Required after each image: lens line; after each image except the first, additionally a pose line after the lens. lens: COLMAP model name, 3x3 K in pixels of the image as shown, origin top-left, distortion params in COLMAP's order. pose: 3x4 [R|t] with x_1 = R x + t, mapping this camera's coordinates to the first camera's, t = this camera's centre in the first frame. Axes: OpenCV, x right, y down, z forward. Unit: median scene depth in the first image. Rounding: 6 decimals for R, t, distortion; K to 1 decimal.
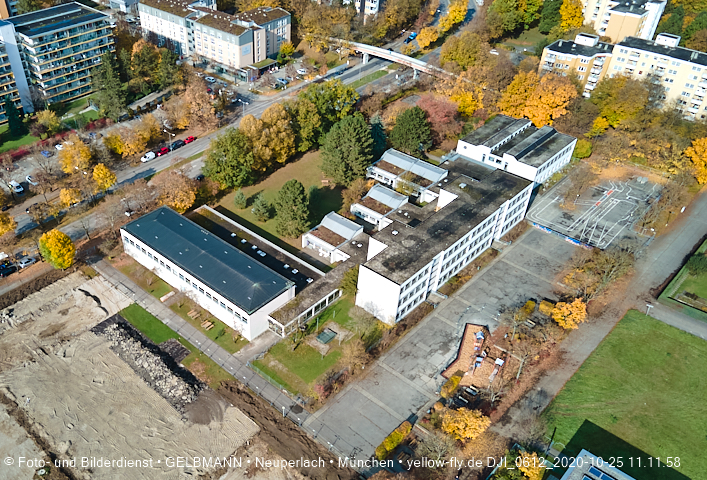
lens RADIAL K [[628.6, 0, 266.9], [0, 628.6, 292.8], [0, 0, 1]] dist [0.023067, 0.025133]
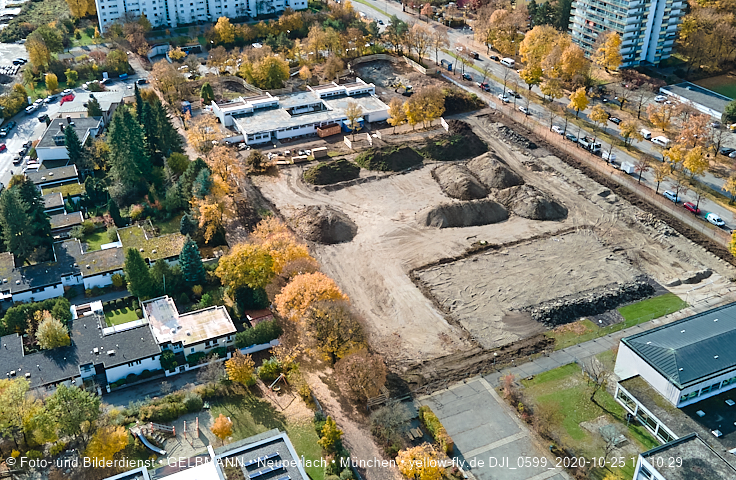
lens RADIAL K [[745.2, 0, 337.6], [0, 745.2, 218.1], [0, 0, 1]] dist [0.033750, -0.014013]
pose [[-0.370473, 0.481647, -0.794208, 0.719145], [-0.590295, 0.538086, 0.601677, -0.374282], [0.717148, 0.691722, 0.084967, 0.431400]]
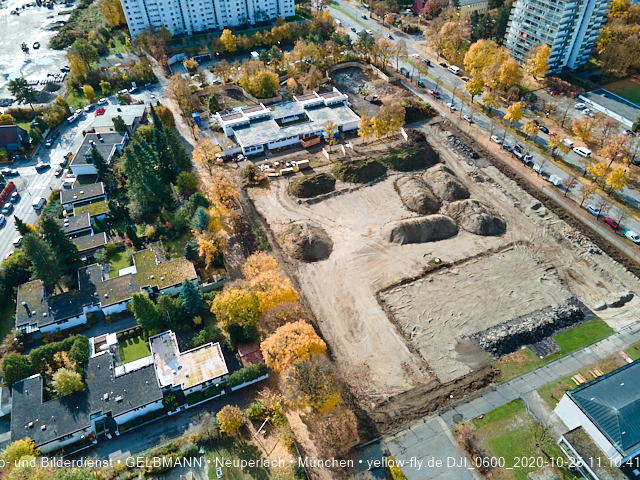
lens RADIAL K [[466.0, 0, 320.6], [0, 466.0, 241.4], [0, 0, 1]] dist [0.019310, 0.033290]
pose [[-0.370351, 0.649988, -0.663593, 0.375891], [-0.583070, 0.393449, 0.710793, -0.299412], [0.723097, 0.650164, 0.233274, 0.333855]]
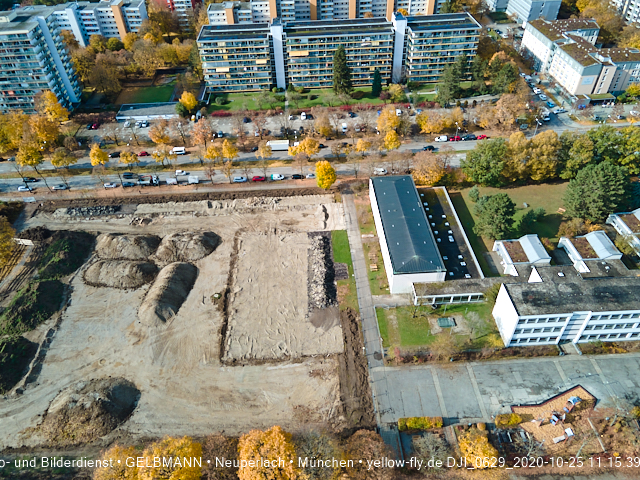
lens RADIAL K [[466.0, 0, 320.6], [0, 466.0, 241.4], [0, 0, 1]] dist [0.019310, 0.033290]
pose [[0.740838, 0.438149, -0.509102, 0.262894], [-0.421438, 0.893405, 0.155622, -0.091138], [0.523020, 0.099264, 0.846521, 0.099245]]
